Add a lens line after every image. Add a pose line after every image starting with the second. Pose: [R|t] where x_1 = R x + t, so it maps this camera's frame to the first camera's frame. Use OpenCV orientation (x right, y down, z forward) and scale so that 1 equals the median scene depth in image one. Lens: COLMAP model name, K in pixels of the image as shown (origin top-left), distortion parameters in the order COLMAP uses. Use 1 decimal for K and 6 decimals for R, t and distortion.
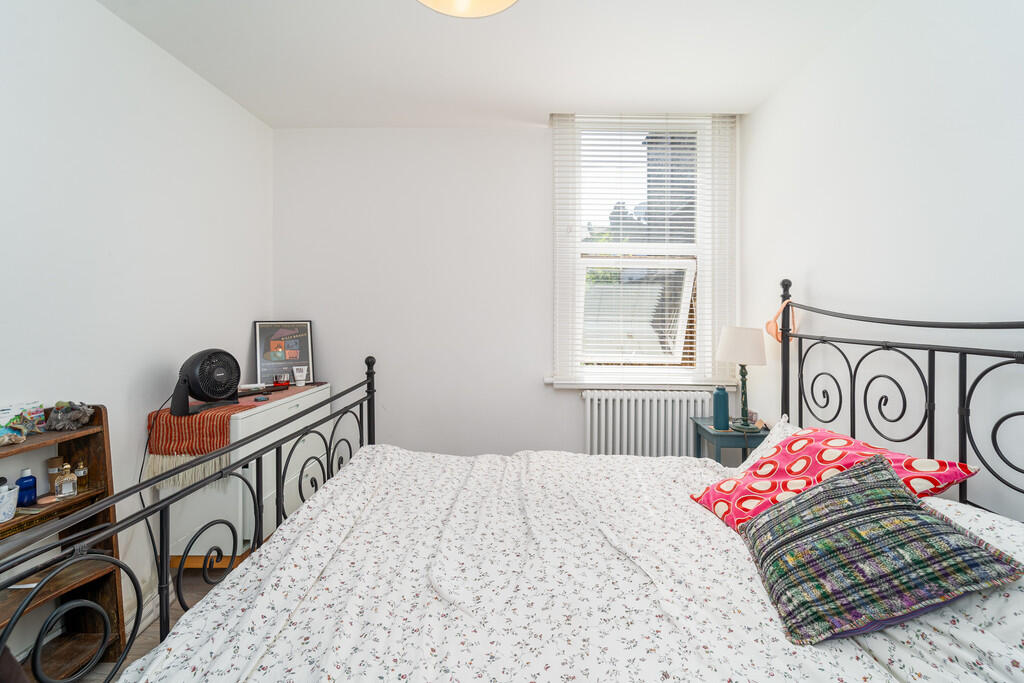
lens RADIAL K [[415.6, 0, 516.5], [0, 415.6, 315.2], [0, 0, 1]] dist [0.001524, -0.000077]
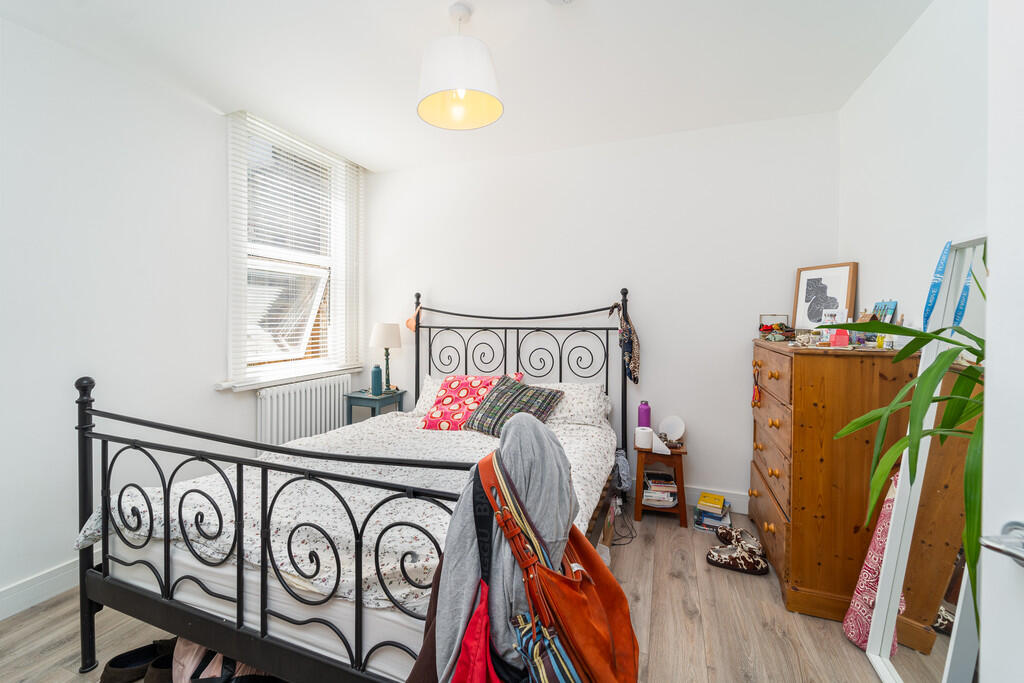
lens RADIAL K [[415.6, 0, 508.8], [0, 415.6, 318.6], [0, 0, 1]] dist [0.001524, -0.000077]
pose [[0.335851, -0.012762, 0.941829, -0.689916], [0.003496, 0.999918, 0.012302, -0.003555], [-0.941909, -0.000839, 0.335868, 0.104852]]
